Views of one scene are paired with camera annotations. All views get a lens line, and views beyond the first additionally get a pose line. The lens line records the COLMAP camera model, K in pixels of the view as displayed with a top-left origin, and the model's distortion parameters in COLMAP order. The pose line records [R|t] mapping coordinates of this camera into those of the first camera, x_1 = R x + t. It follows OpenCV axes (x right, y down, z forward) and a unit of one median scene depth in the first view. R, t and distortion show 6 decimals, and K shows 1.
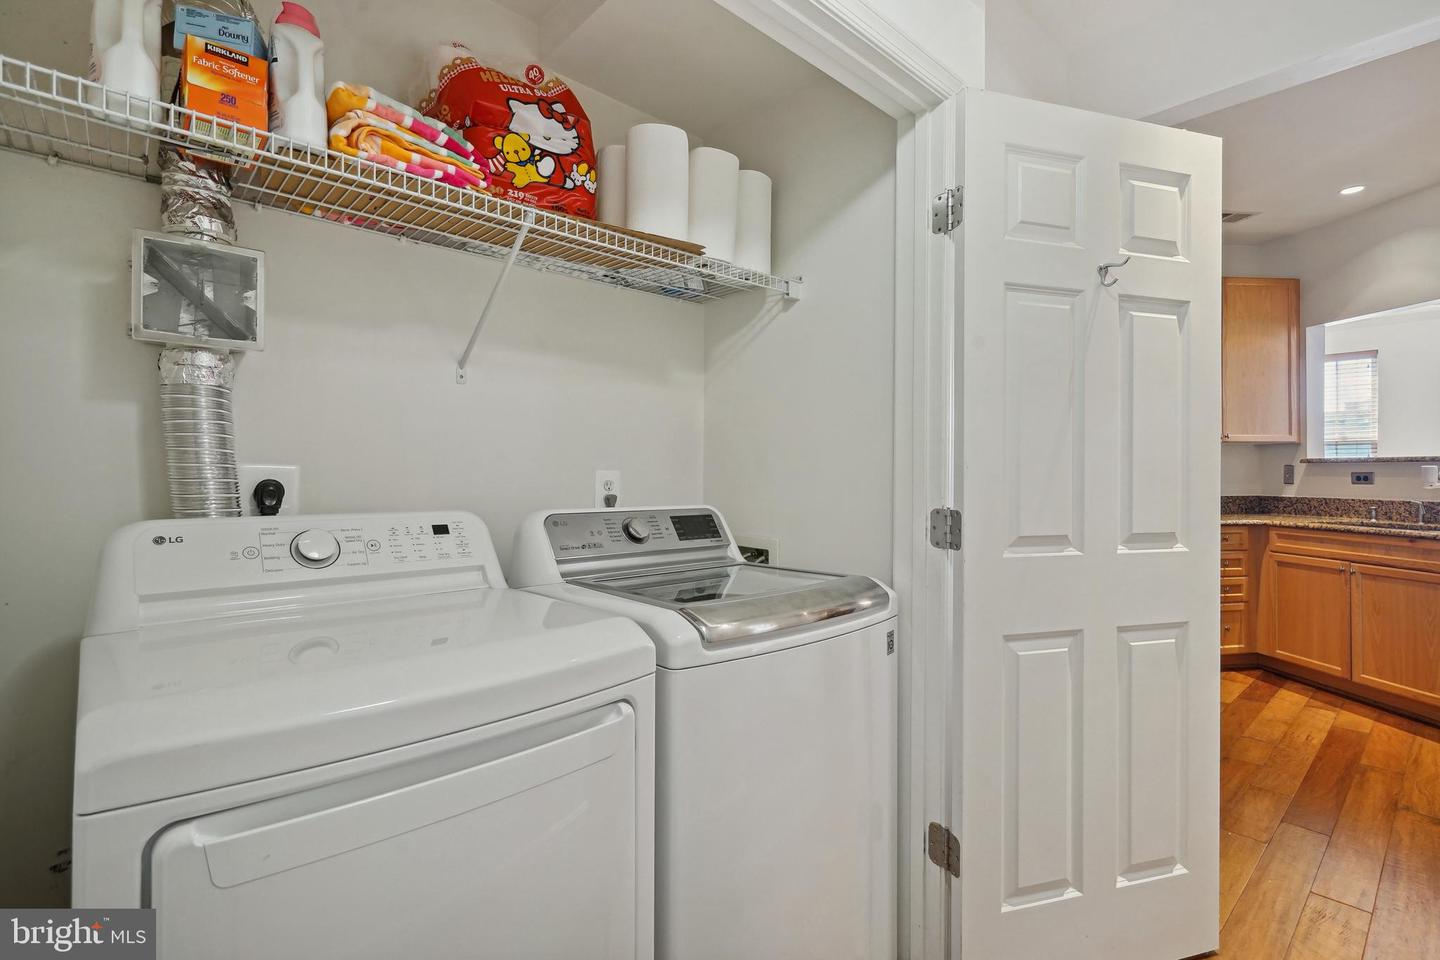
lens RADIAL K [[675.1, 0, 698.5], [0, 675.1, 480.9], [0, 0, 1]] dist [0.000628, -0.000602]
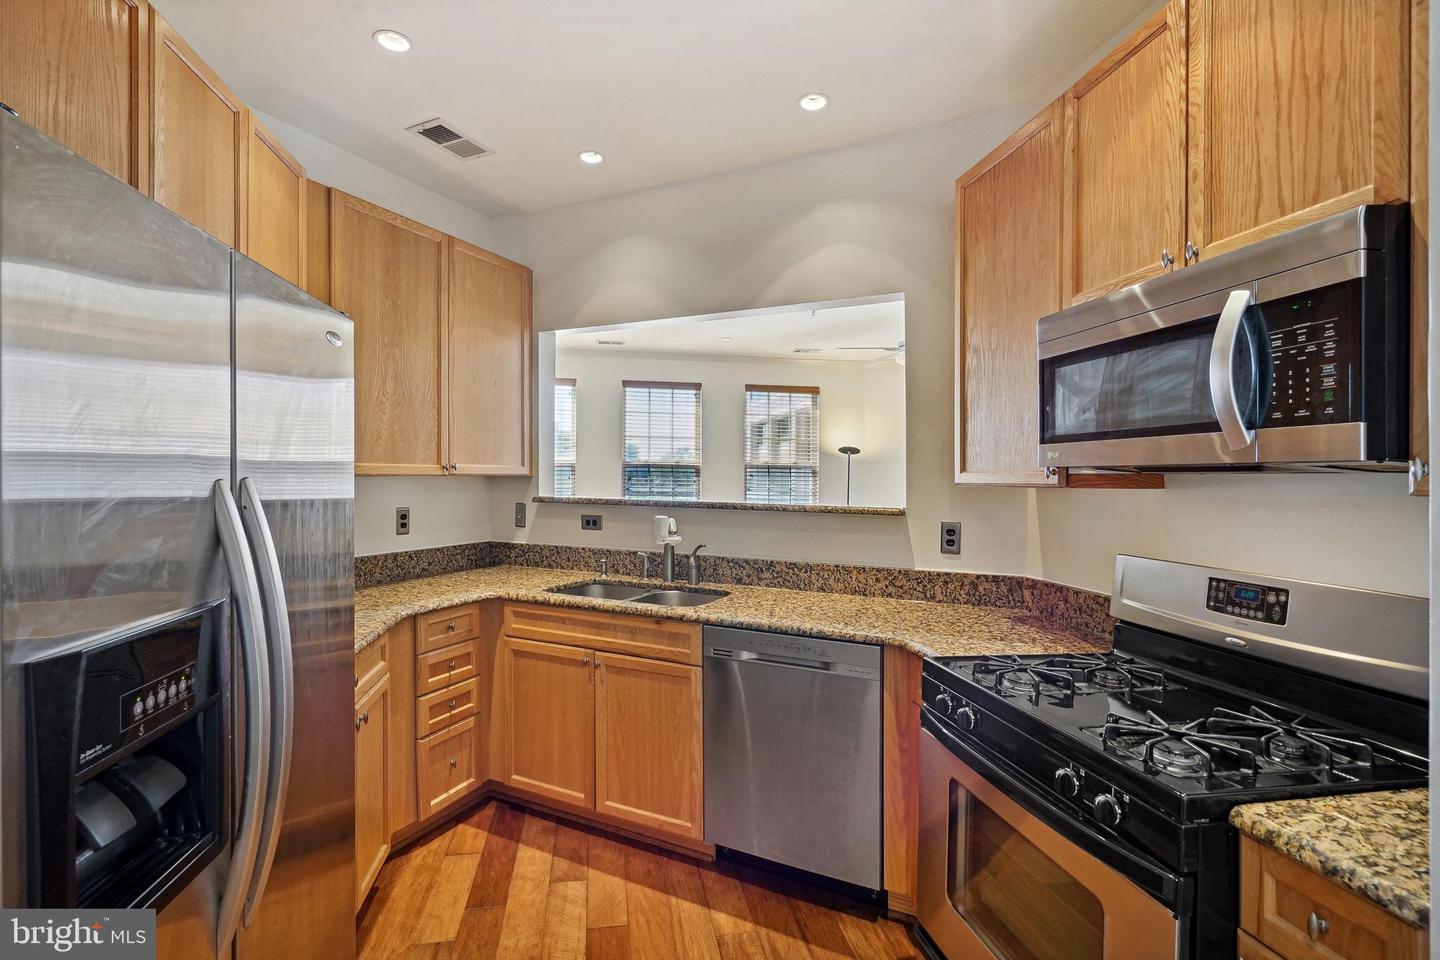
lens RADIAL K [[653.1, 0, 709.5], [0, 653.1, 471.9], [0, 0, 1]] dist [-0.001582, 0.000062]
pose [[0.514478, 0.006768, 0.857477, 0.378197], [0.001036, 0.999963, -0.008514, -0.060958], [-0.857503, 0.005269, 0.514452, 0.473986]]
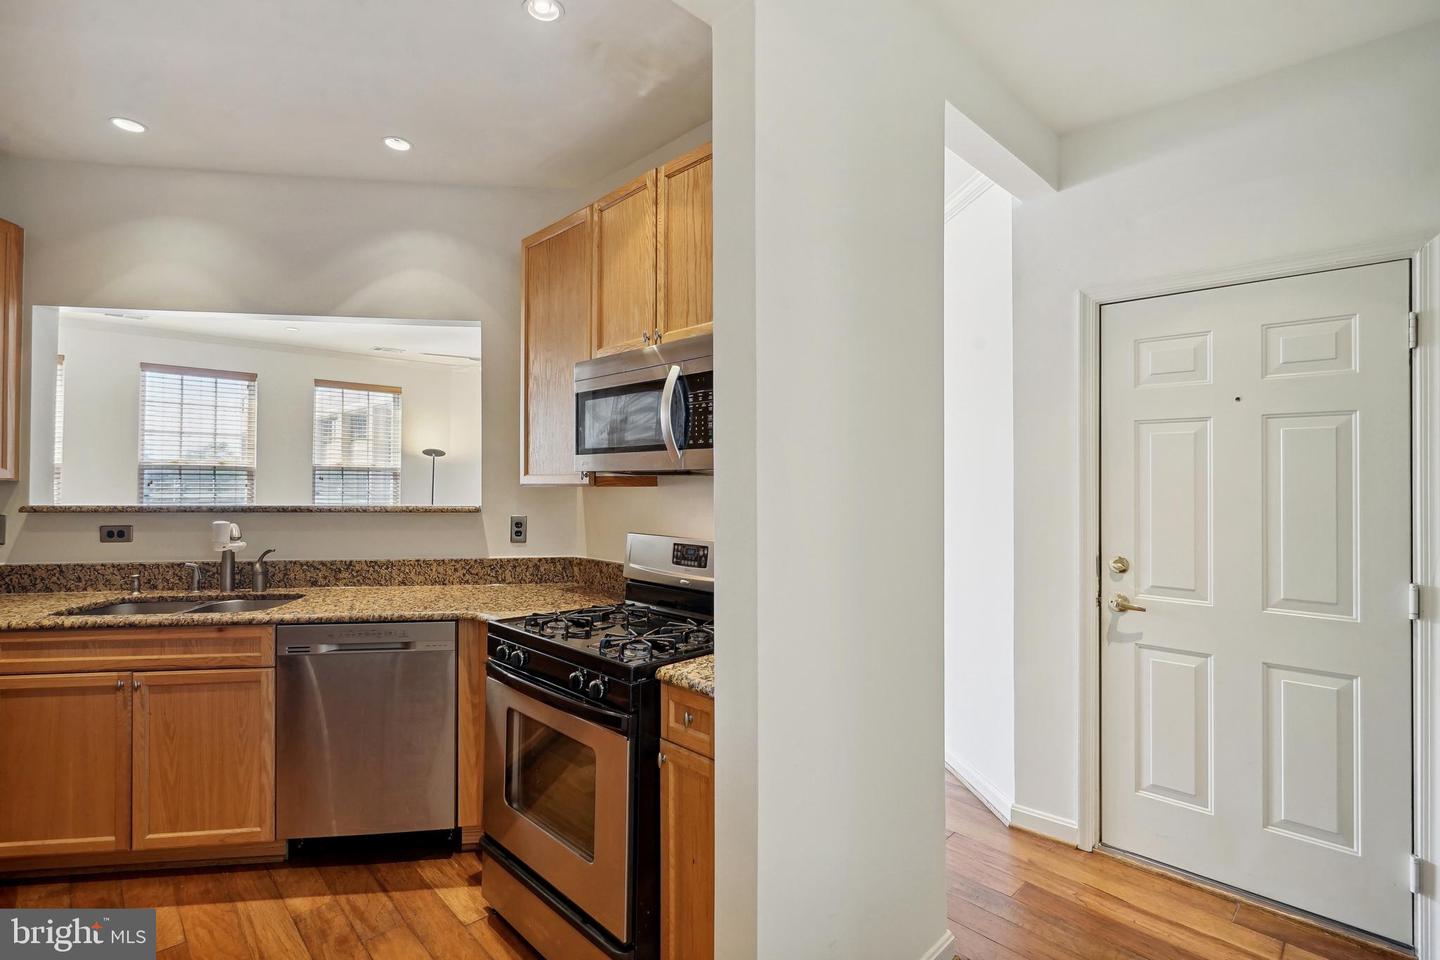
lens RADIAL K [[664.7, 0, 703.5], [0, 664.7, 463.6], [0, 0, 1]] dist [-0.000494, -0.000919]
pose [[-0.052396, 0.021757, 0.998389, 0.248969], [0.006585, 0.999748, -0.021441, -0.061098], [-0.998605, 0.005451, -0.052526, 0.422484]]
